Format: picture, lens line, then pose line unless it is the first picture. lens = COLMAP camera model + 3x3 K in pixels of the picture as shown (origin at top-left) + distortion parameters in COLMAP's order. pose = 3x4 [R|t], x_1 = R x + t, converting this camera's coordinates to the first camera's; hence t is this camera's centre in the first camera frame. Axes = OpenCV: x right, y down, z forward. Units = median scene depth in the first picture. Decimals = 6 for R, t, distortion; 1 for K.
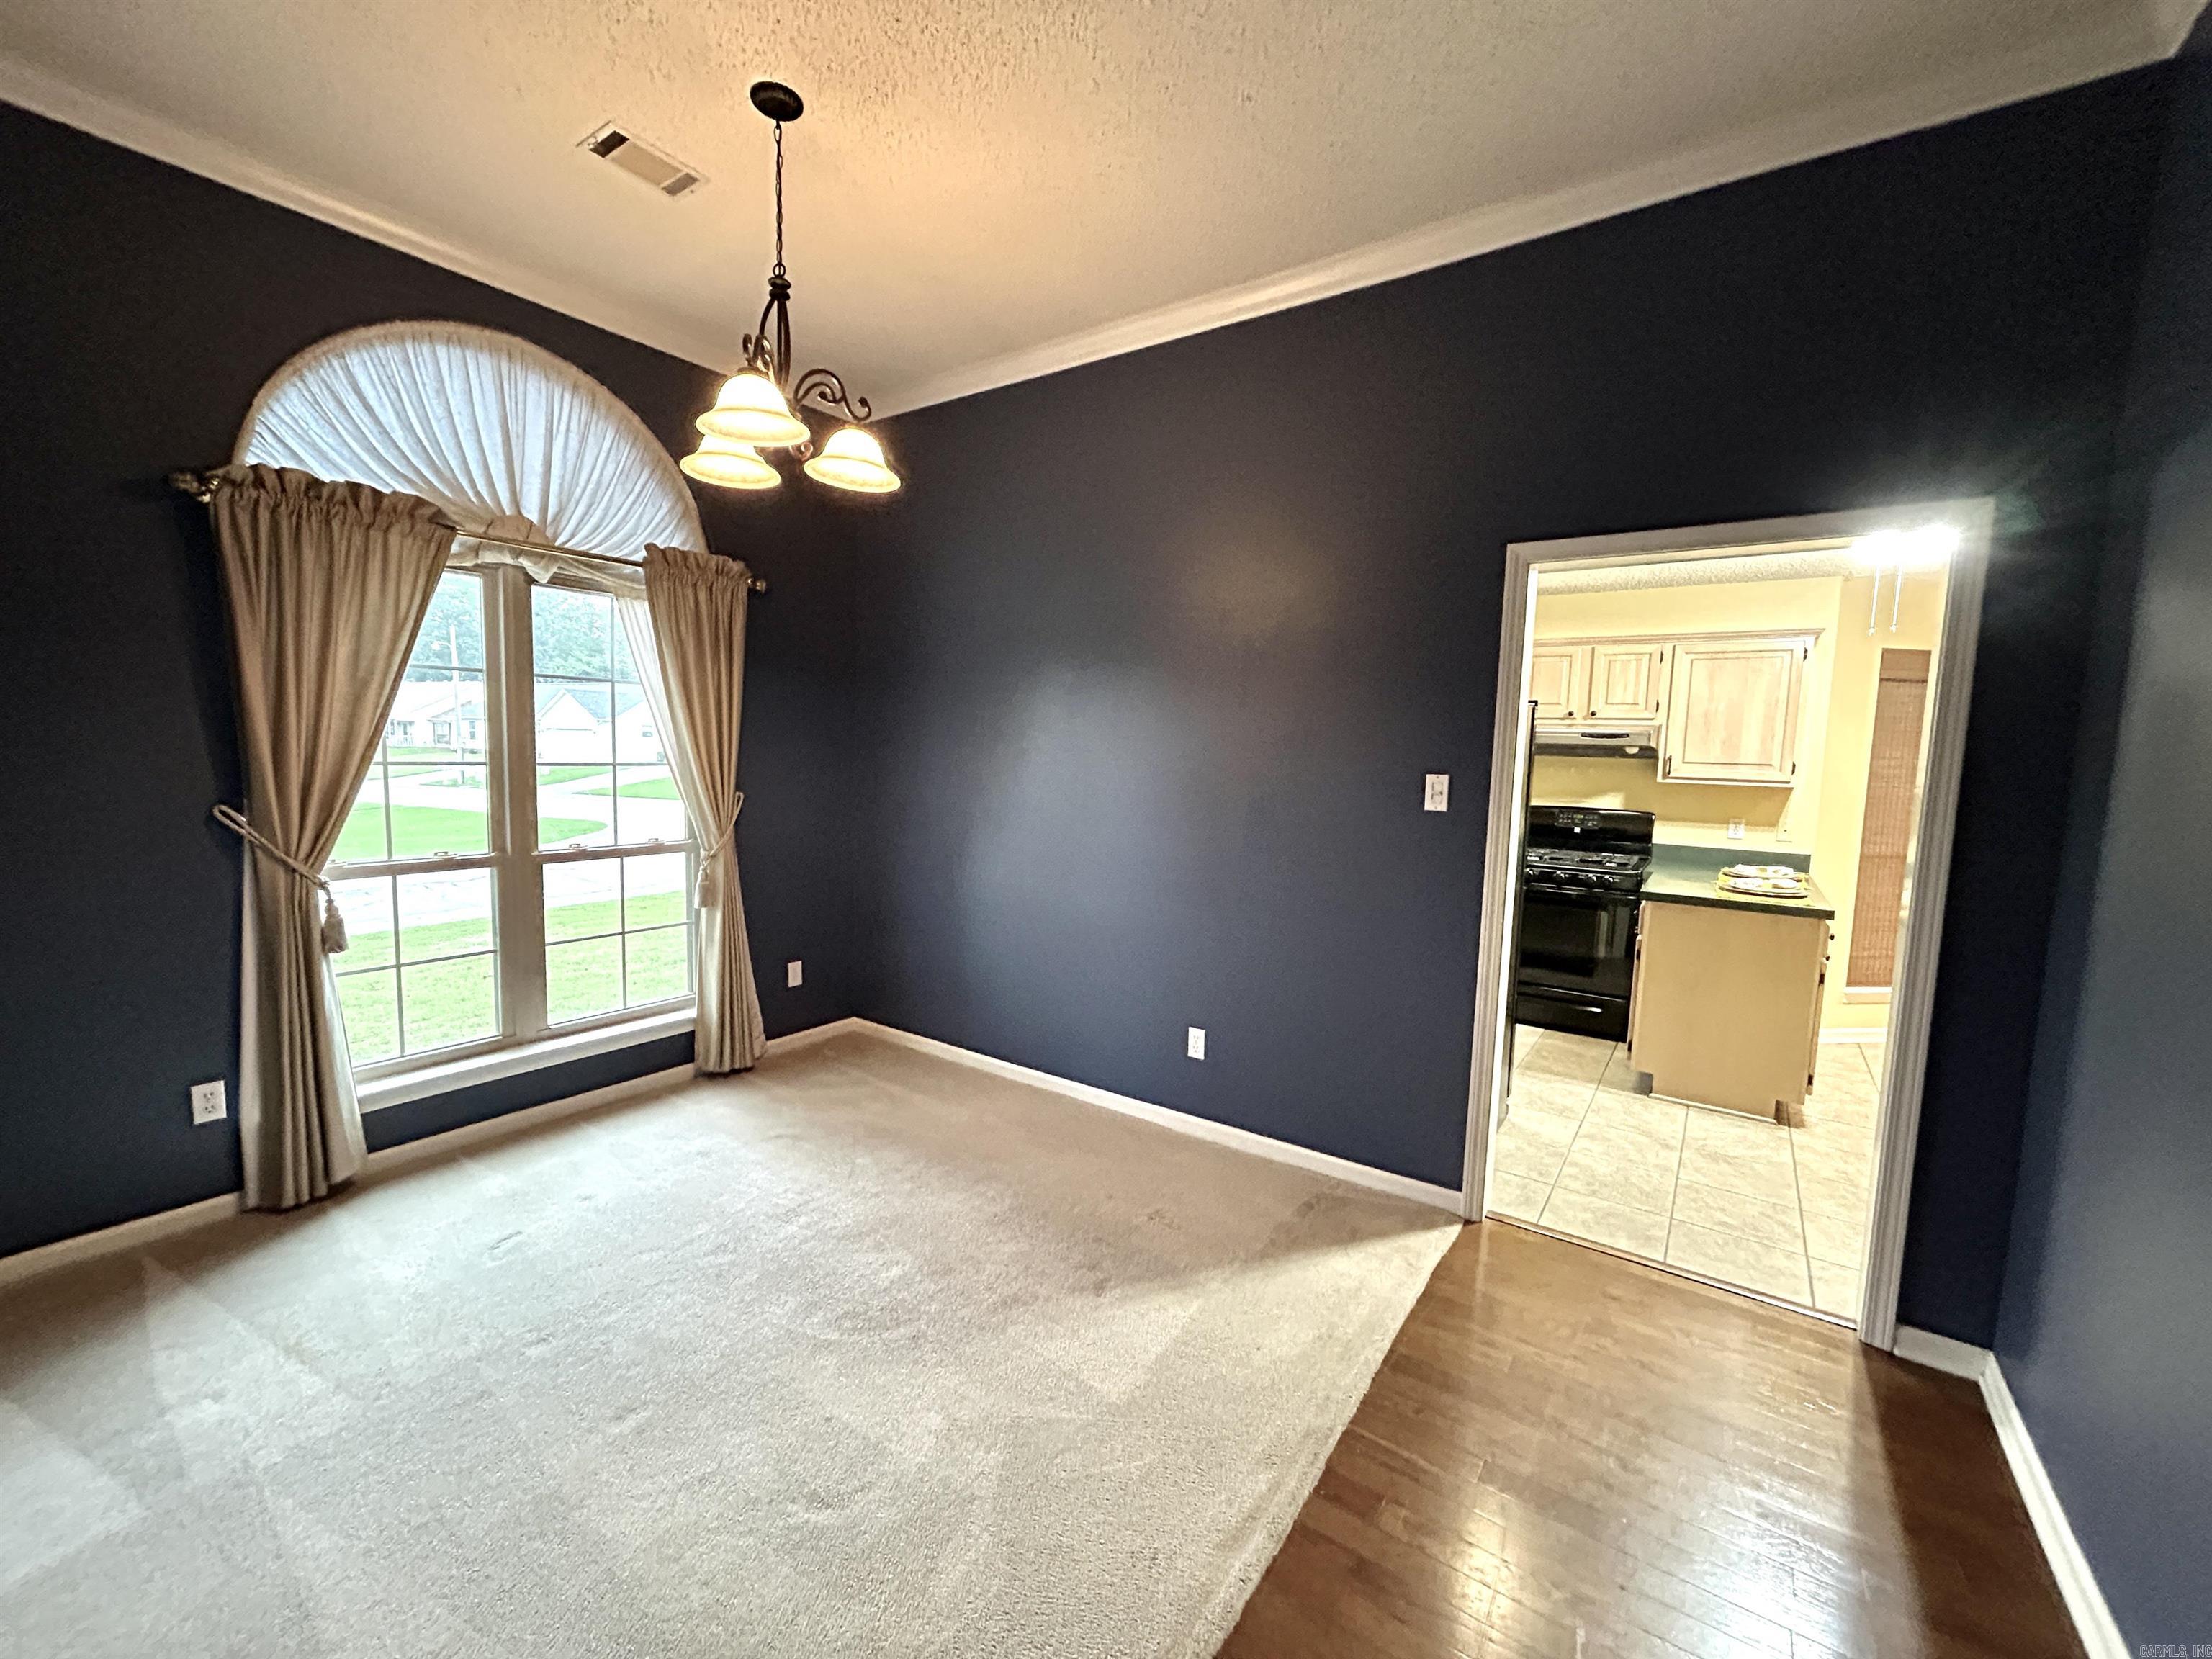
lens RADIAL K [[896.3, 0, 1111.3], [0, 896.3, 837.2], [0, 0, 1]] dist [-0.001205, 0.000585]
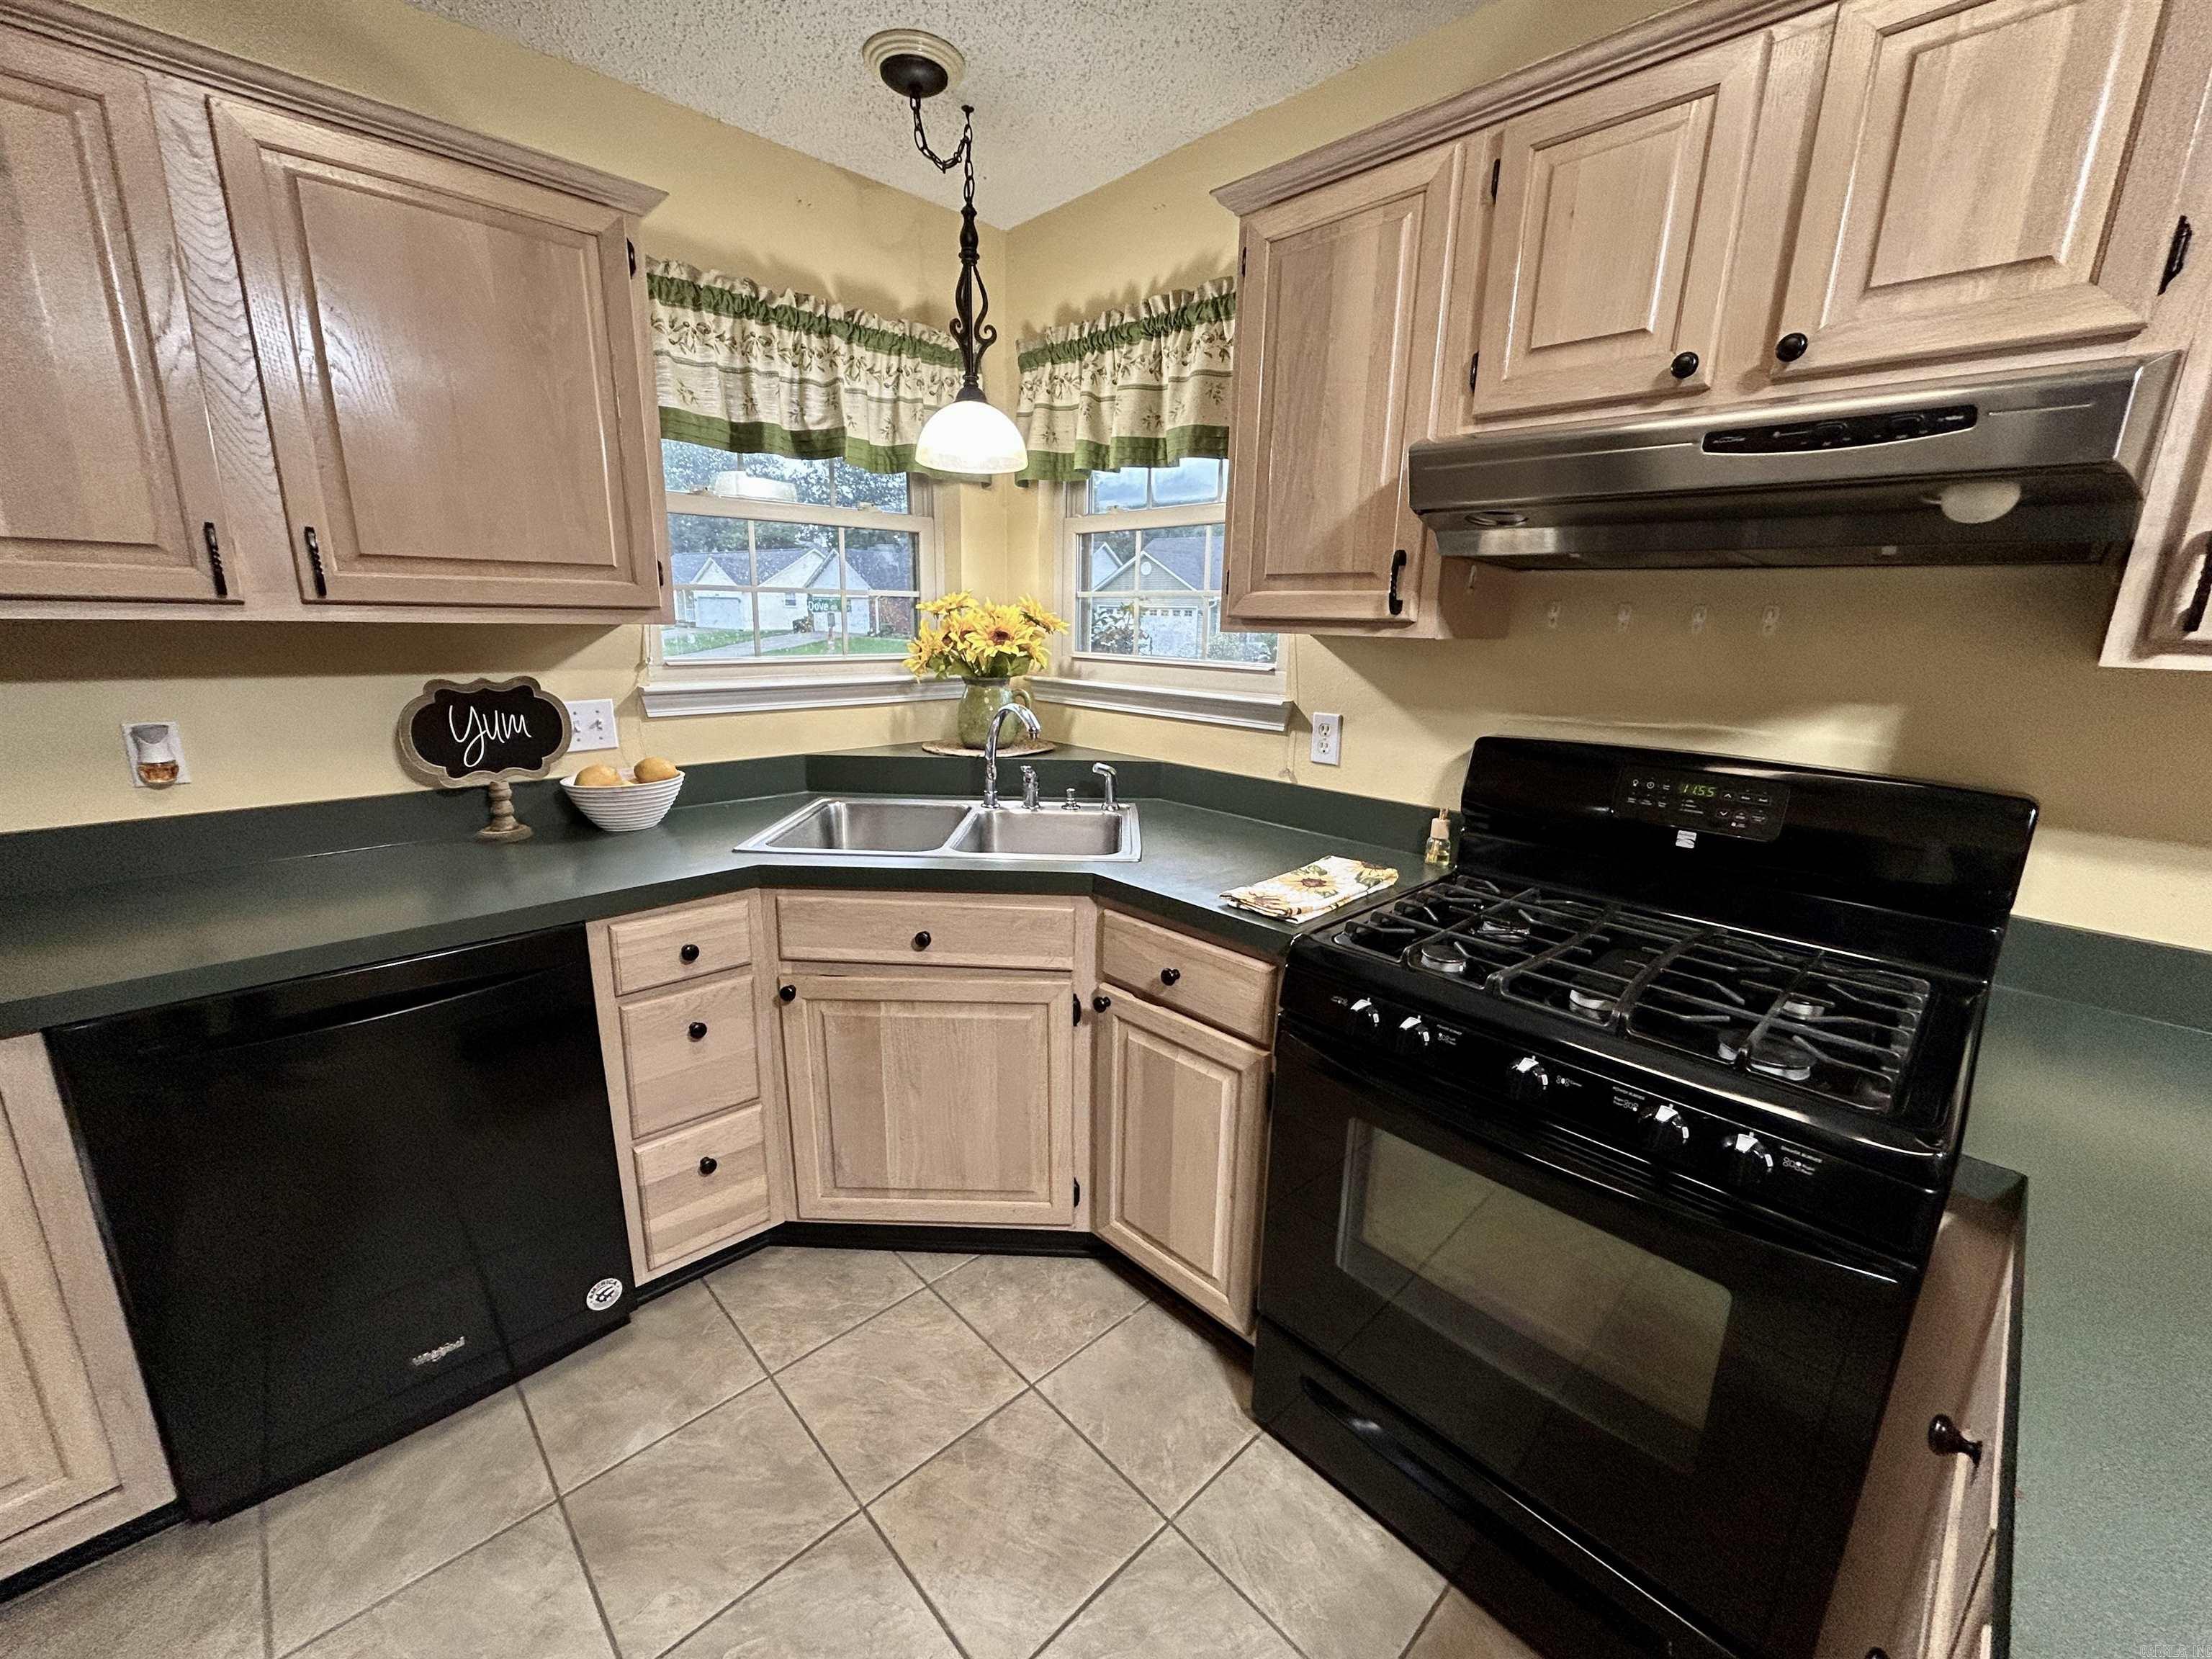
lens RADIAL K [[896.3, 0, 1100.8], [0, 896.3, 833.4], [0, 0, 1]] dist [-0.001205, 0.000585]
pose [[0.980884, 0.041277, -0.190164, 0.428833], [-0.014256, 0.989860, 0.141326, -0.050520], [0.194069, -0.135913, 0.971527, 0.755585]]
